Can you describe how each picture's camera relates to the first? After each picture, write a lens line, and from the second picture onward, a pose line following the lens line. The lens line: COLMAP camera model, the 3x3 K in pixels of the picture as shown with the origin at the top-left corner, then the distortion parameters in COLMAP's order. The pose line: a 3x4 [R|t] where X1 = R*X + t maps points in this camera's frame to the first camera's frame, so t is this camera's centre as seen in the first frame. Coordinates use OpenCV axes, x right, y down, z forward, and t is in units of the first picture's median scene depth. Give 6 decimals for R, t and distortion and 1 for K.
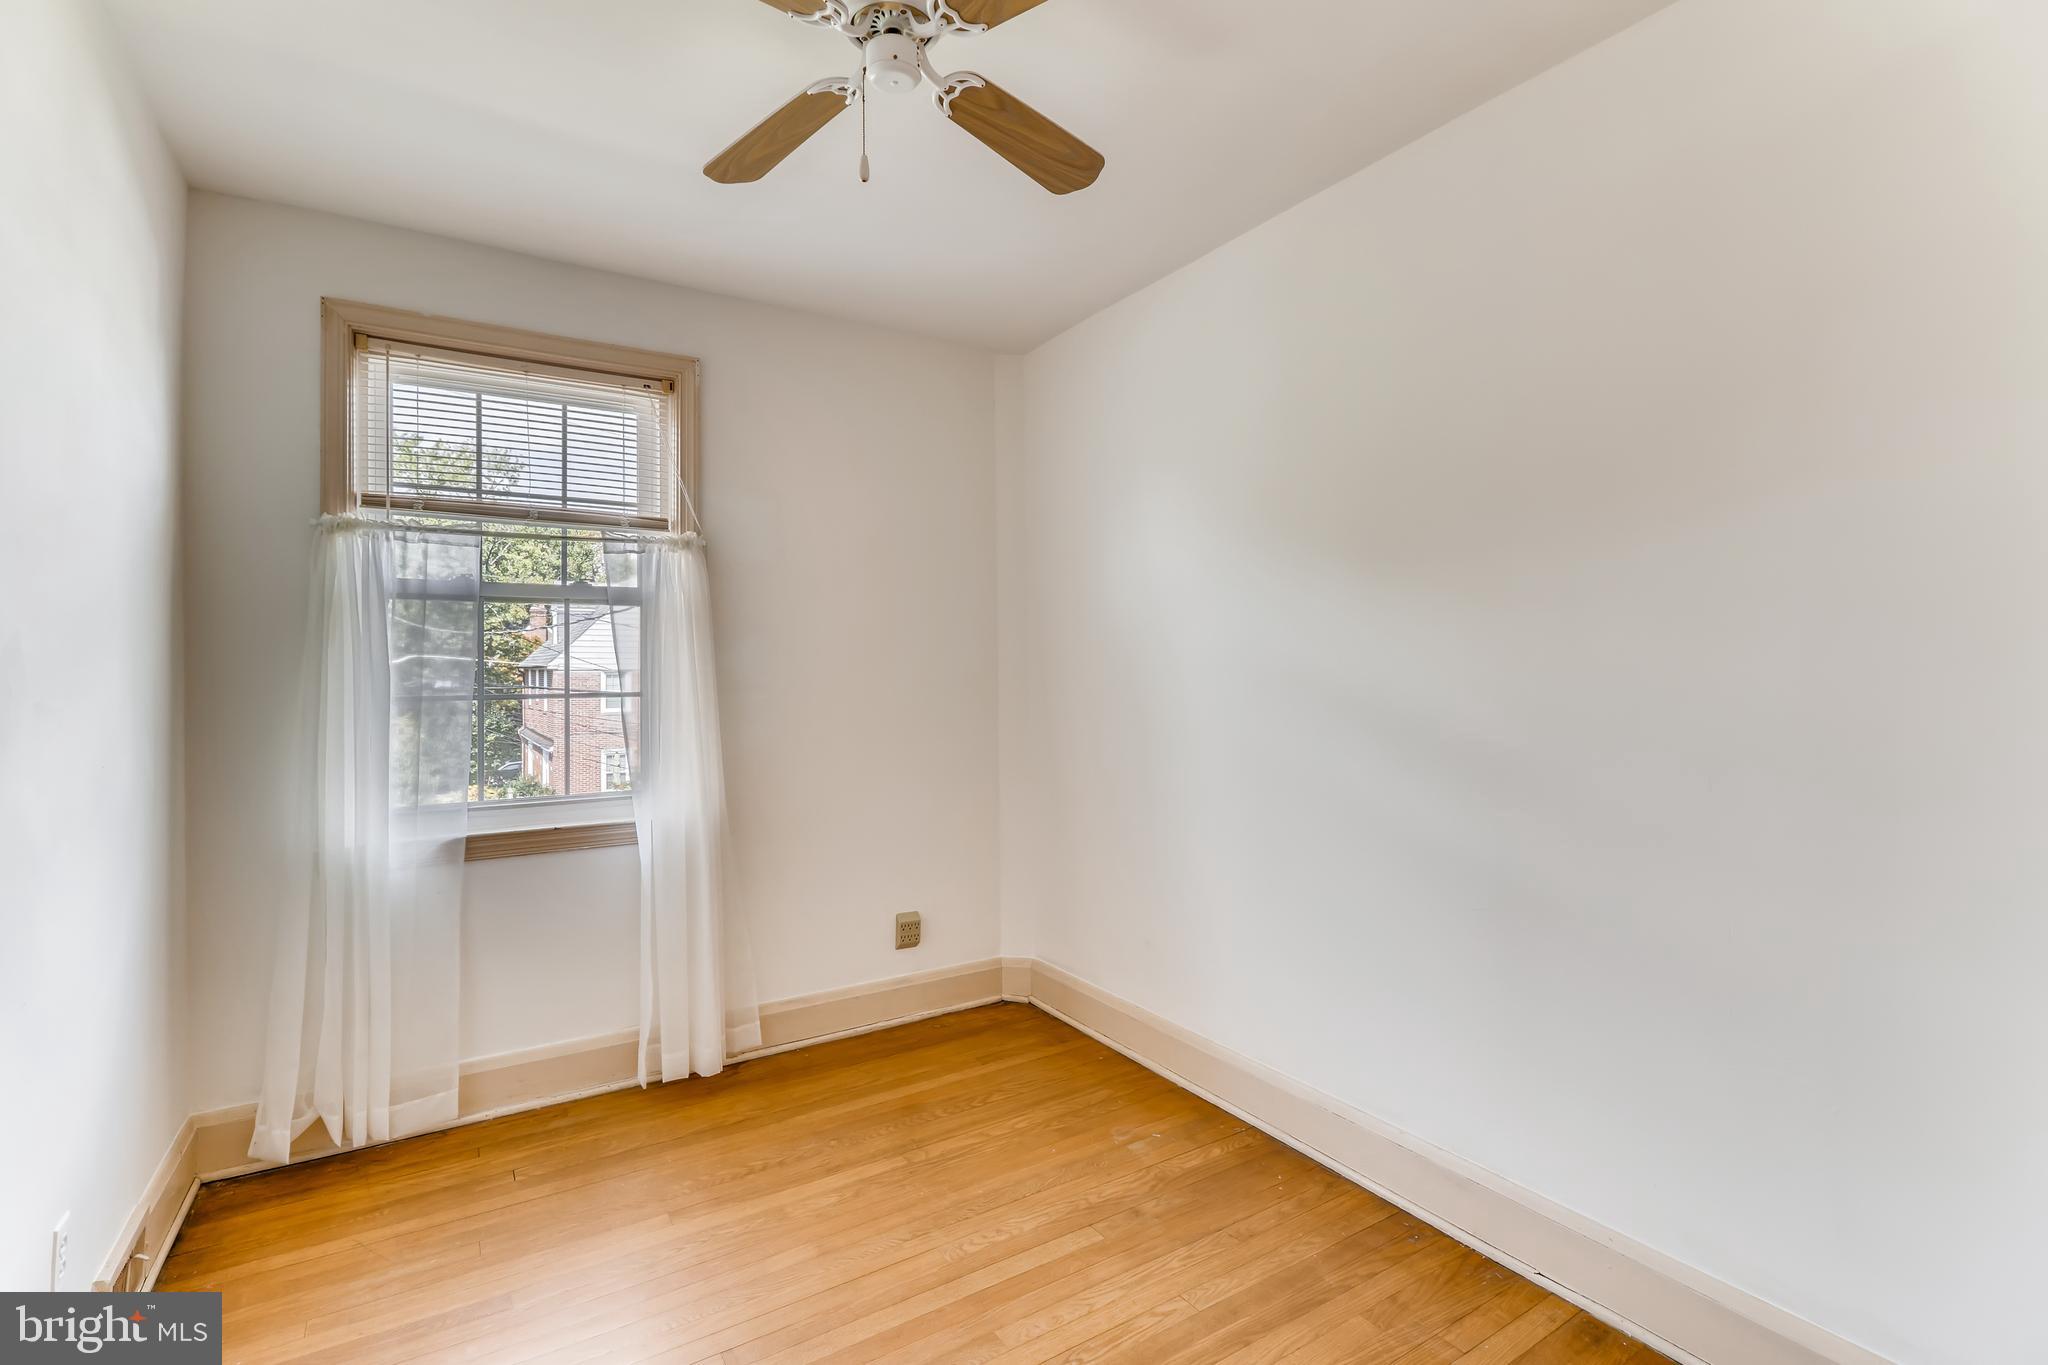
lens RADIAL K [[933.7, 0, 1023.6], [0, 933.7, 670.4], [0, 0, 1]] dist [0.023717, -0.015970]
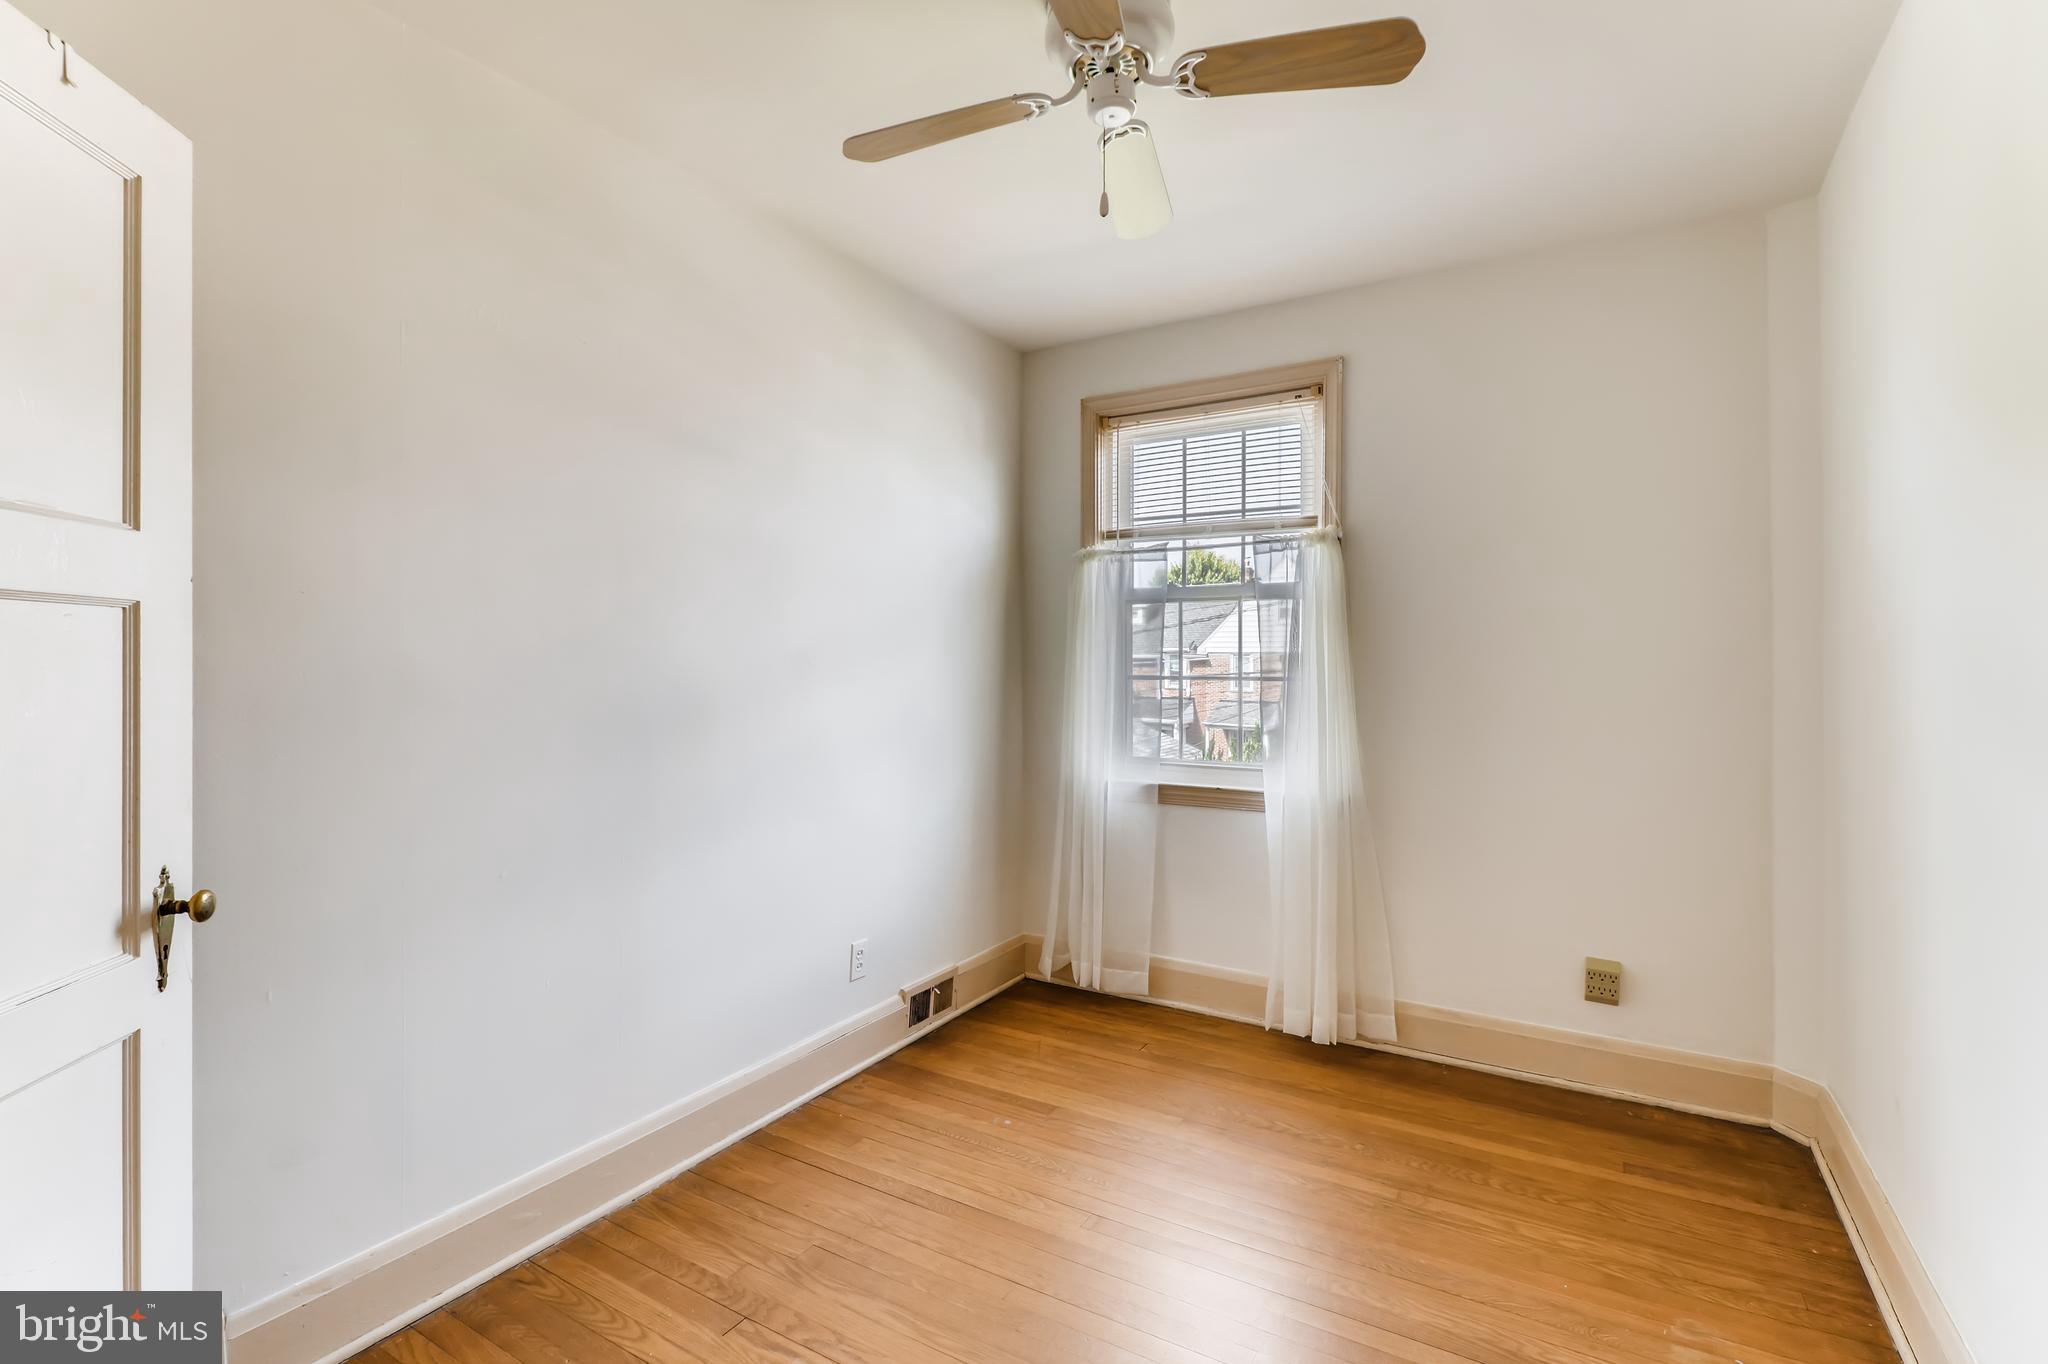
lens RADIAL K [[933.7, 0, 1023.6], [0, 933.7, 669.9], [0, 0, 1]] dist [0.023717, -0.015970]
pose [[0.457895, 0.014440, -0.888889, 0.447062], [-0.006437, 0.999896, 0.012927, 0.002915], [0.888983, -0.000197, 0.457941, 0.228706]]
